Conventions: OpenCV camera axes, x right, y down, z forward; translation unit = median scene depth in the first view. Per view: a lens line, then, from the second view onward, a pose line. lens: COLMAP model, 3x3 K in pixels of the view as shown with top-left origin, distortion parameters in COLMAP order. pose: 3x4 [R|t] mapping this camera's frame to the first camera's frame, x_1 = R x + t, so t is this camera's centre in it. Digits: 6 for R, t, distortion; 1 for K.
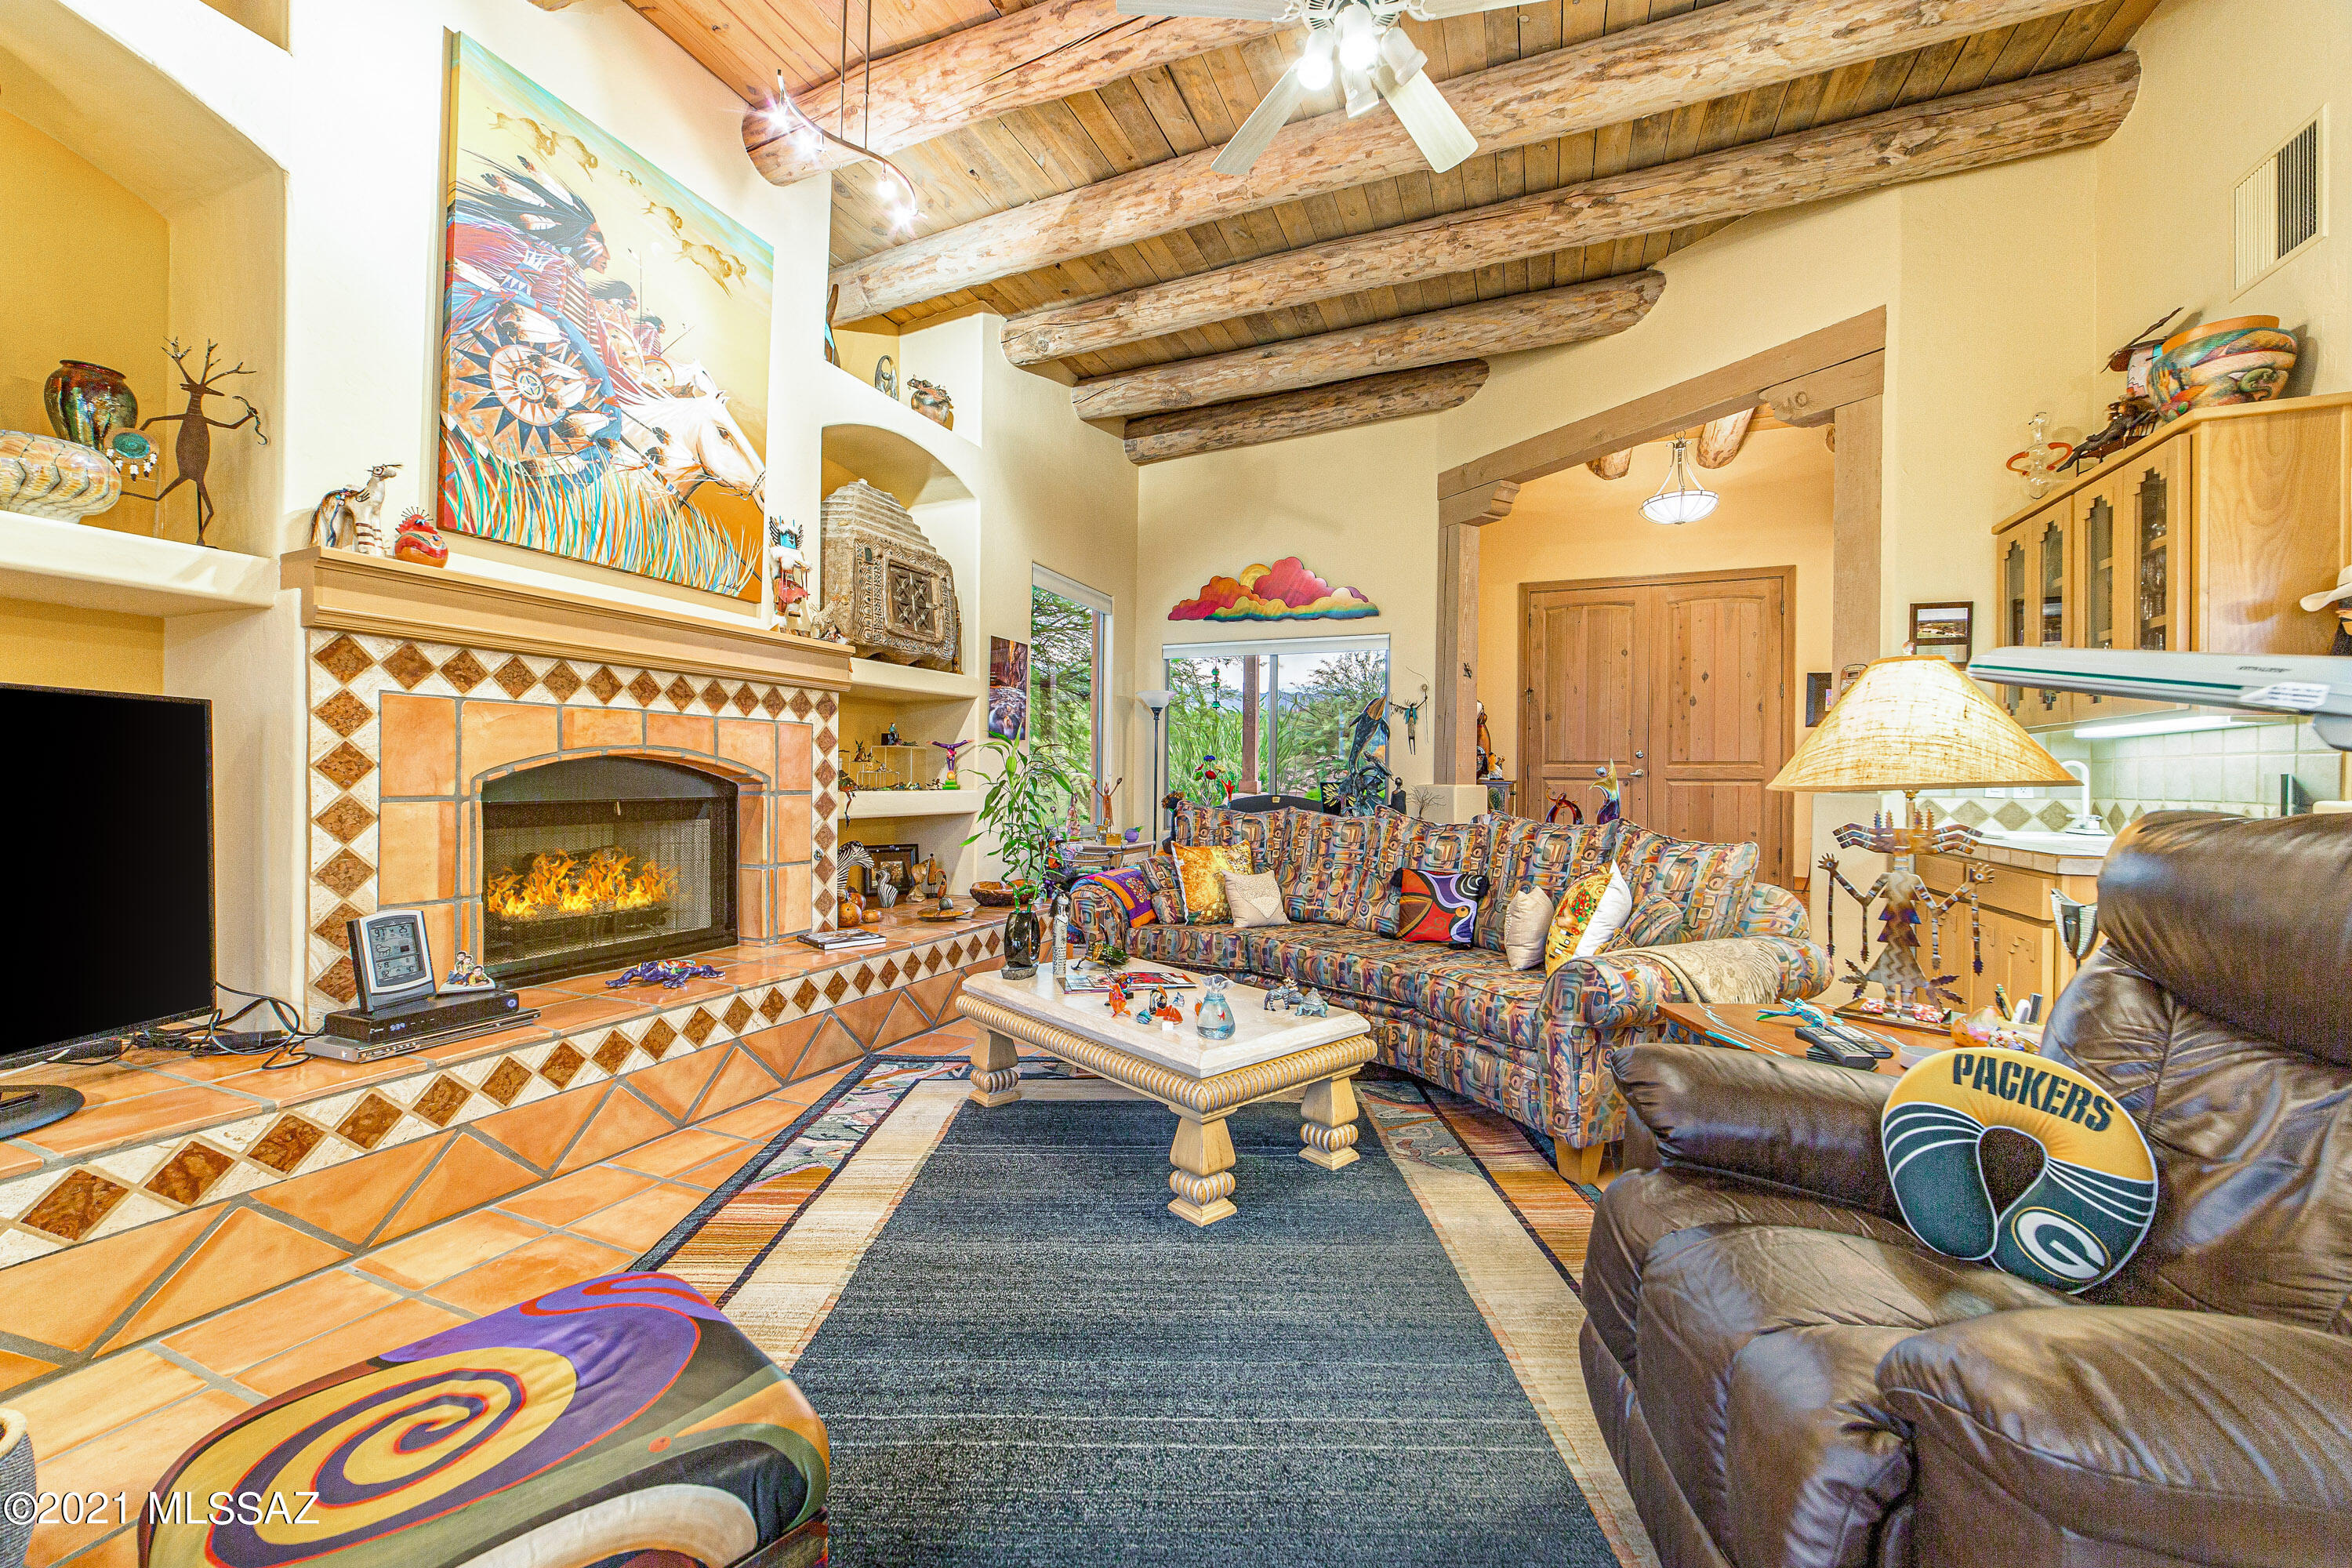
lens RADIAL K [[867.8, 0, 1172.4], [0, 867.8, 778.9], [0, 0, 1]] dist [-0.000249, -0.000003]
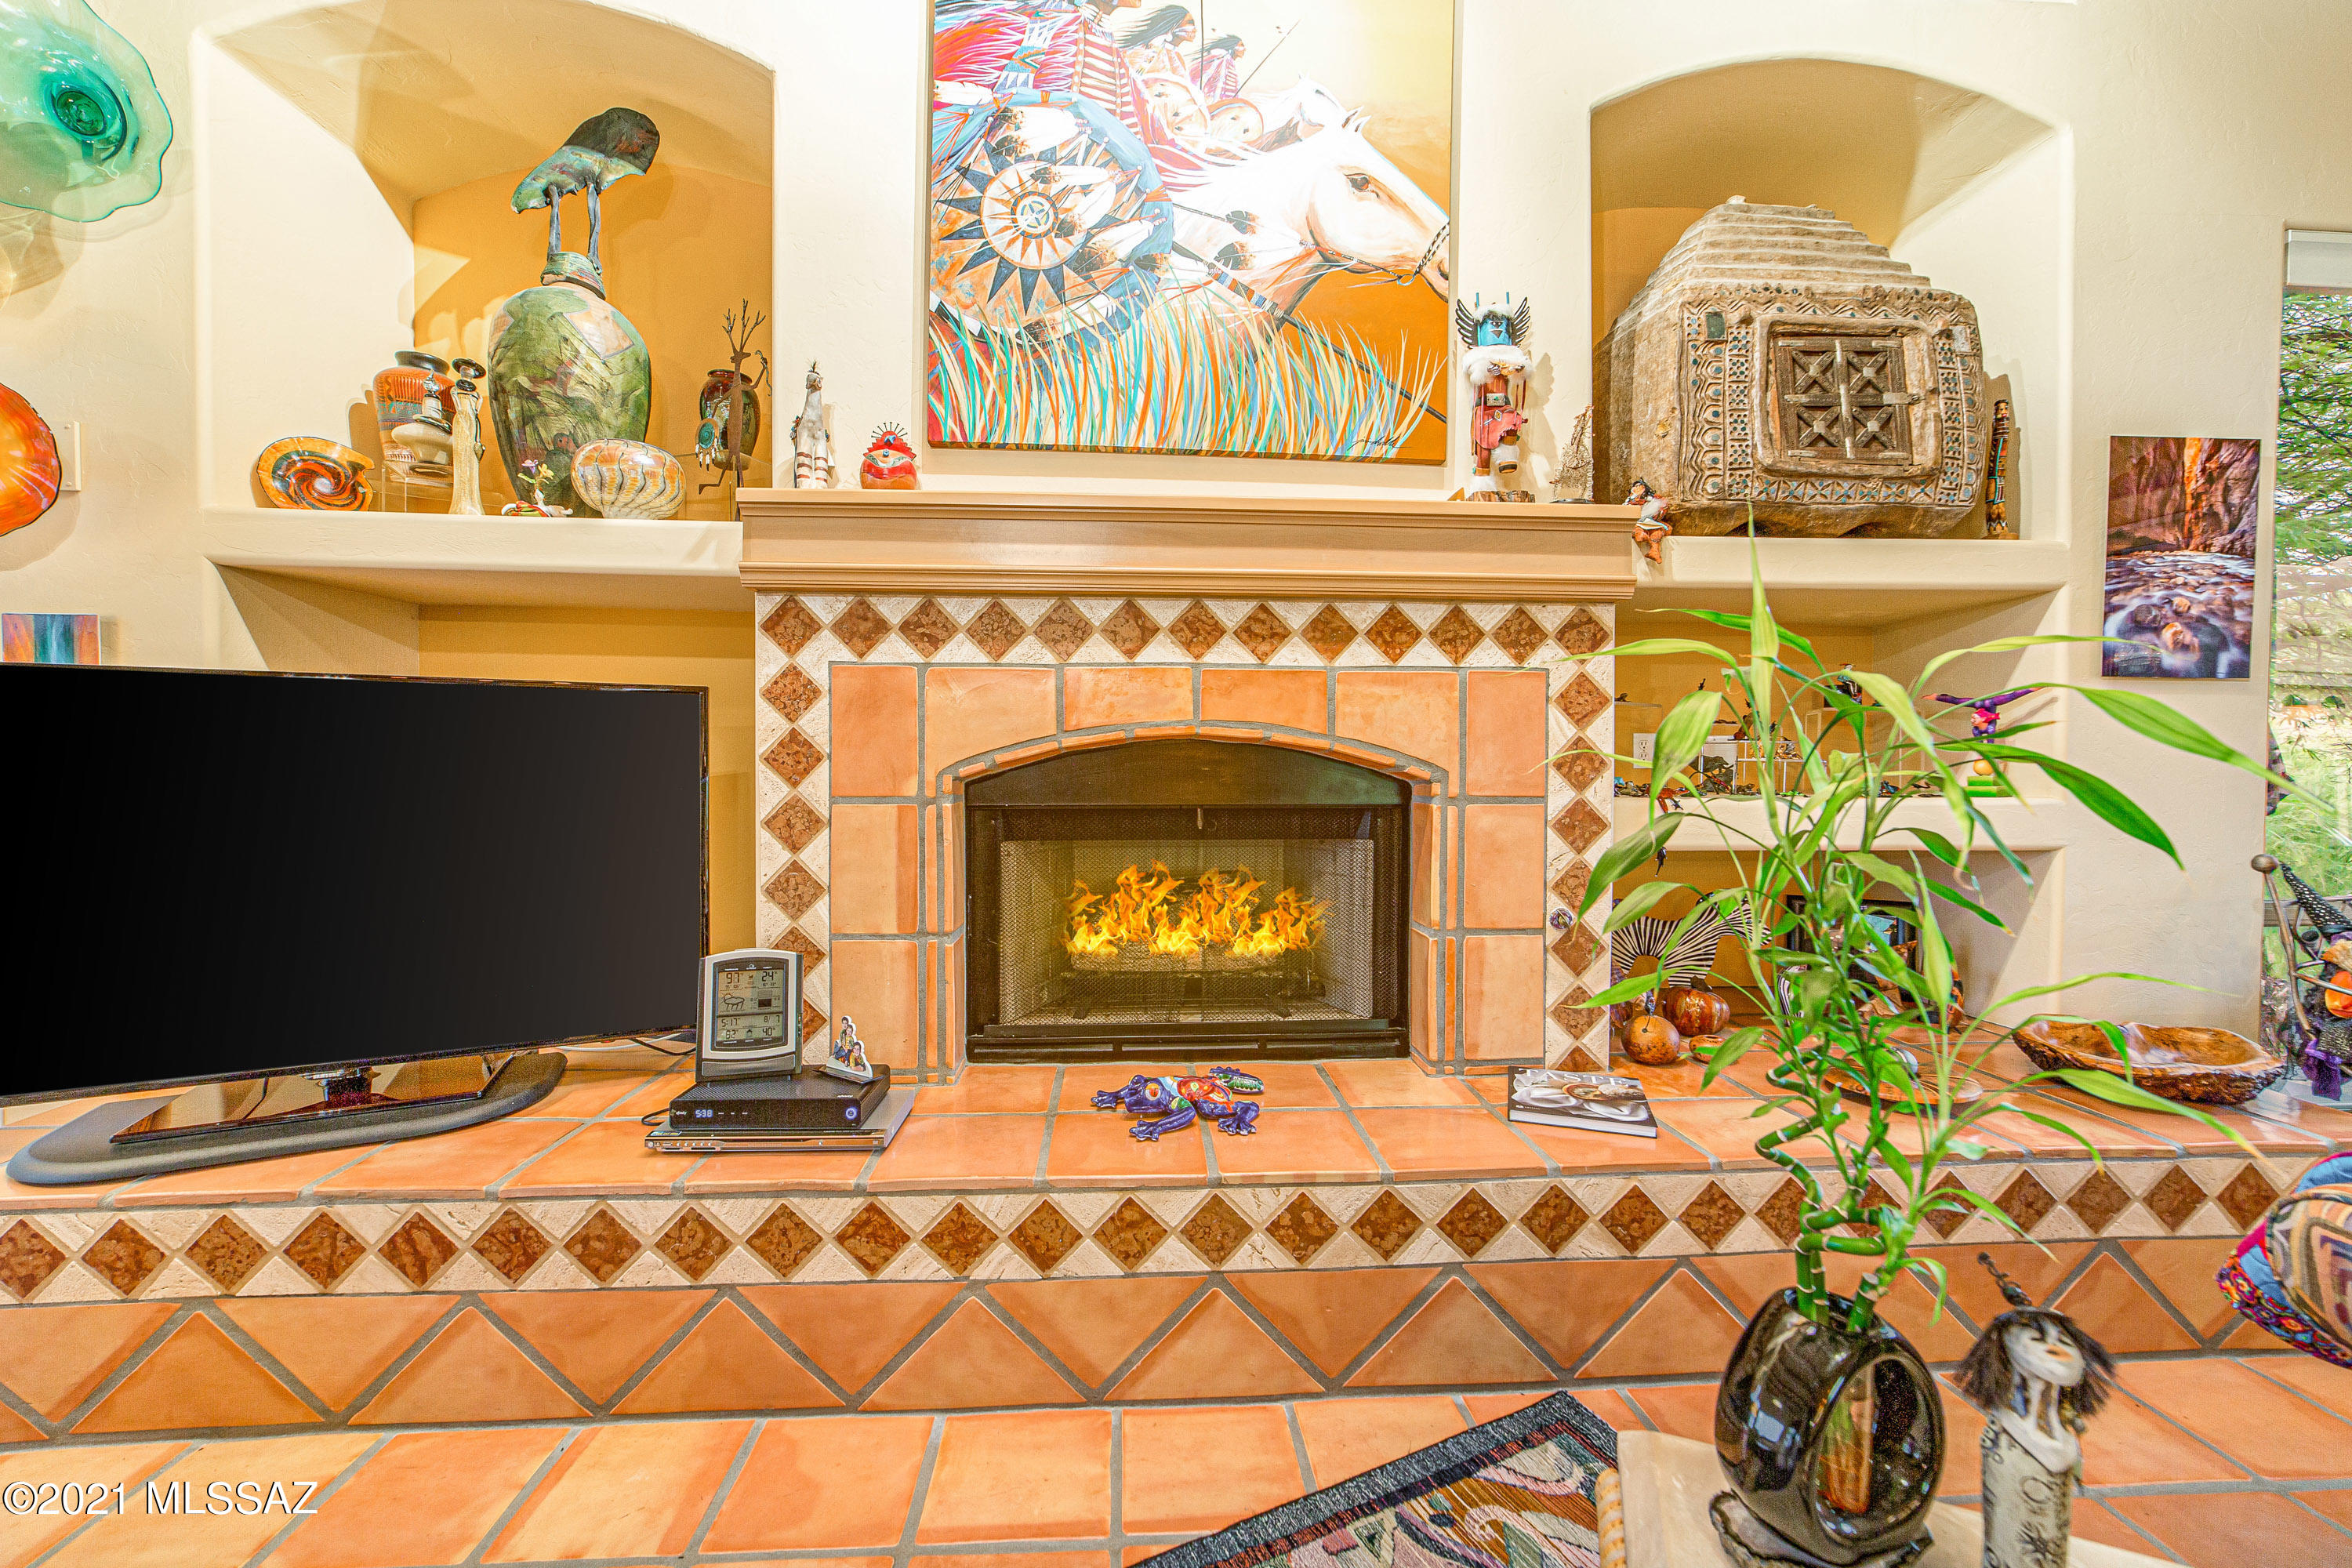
lens RADIAL K [[912.5, 0, 1198.6], [0, 912.5, 775.8], [0, 0, 1]] dist [-0.024501, 0.009243]
pose [[0.439740, 0.006244, -0.898103, -0.018690], [-0.000666, 0.999978, 0.006626, -0.003117], [0.898125, -0.002316, 0.439735, 0.738177]]
